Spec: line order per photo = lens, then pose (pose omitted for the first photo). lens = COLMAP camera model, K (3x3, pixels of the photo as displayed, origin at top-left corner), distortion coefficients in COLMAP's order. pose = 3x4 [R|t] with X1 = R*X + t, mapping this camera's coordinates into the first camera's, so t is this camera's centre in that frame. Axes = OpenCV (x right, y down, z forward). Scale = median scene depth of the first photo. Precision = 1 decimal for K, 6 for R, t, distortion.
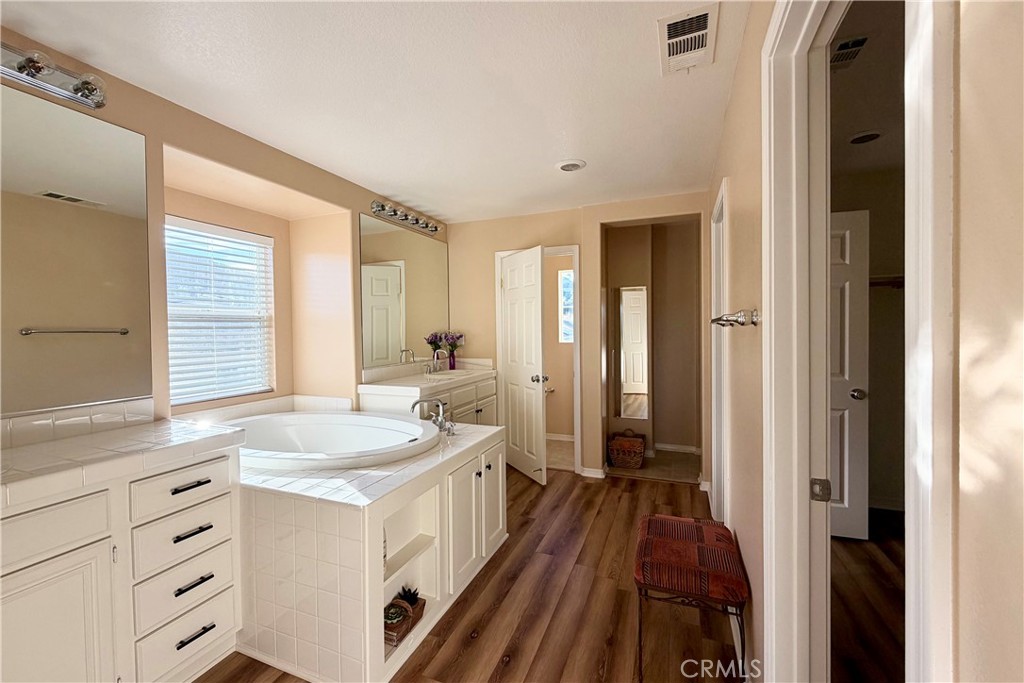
lens RADIAL K [[424.0, 0, 508.2], [0, 424.0, 337.3], [0, 0, 1]] dist [0.001451, 0.000229]
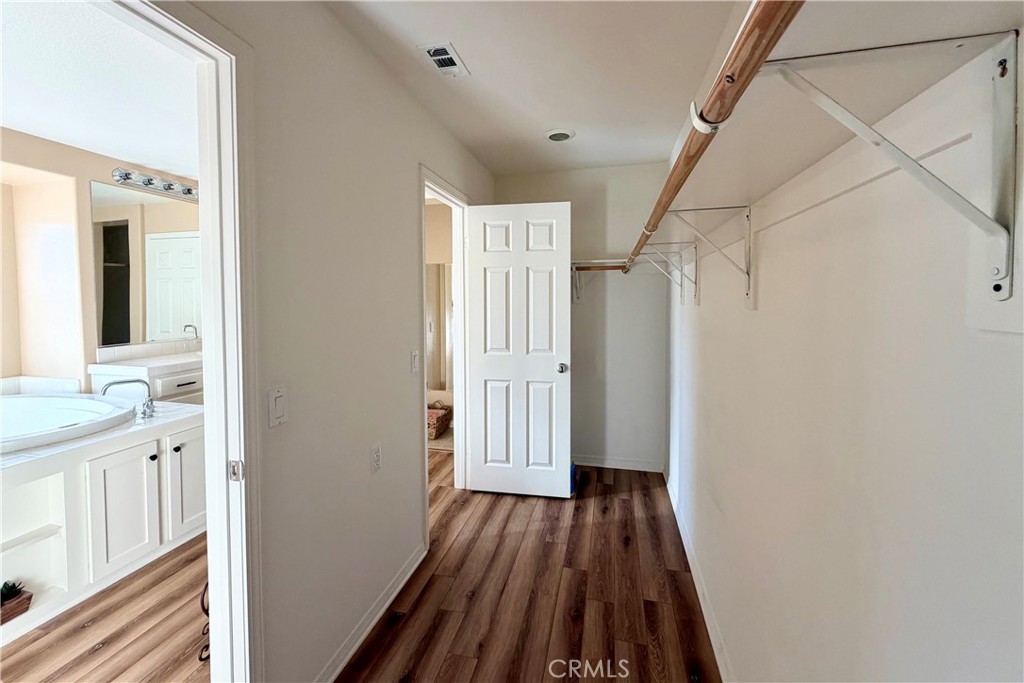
lens RADIAL K [[424.0, 0, 507.3], [0, 424.0, 310.2], [0, 0, 1]] dist [0.001451, 0.000229]
pose [[0.989672, 0.001914, 0.143334, 0.431455], [-0.003305, 0.999950, 0.009464, -0.021485], [-0.143309, -0.009840, 0.989629, -0.060897]]
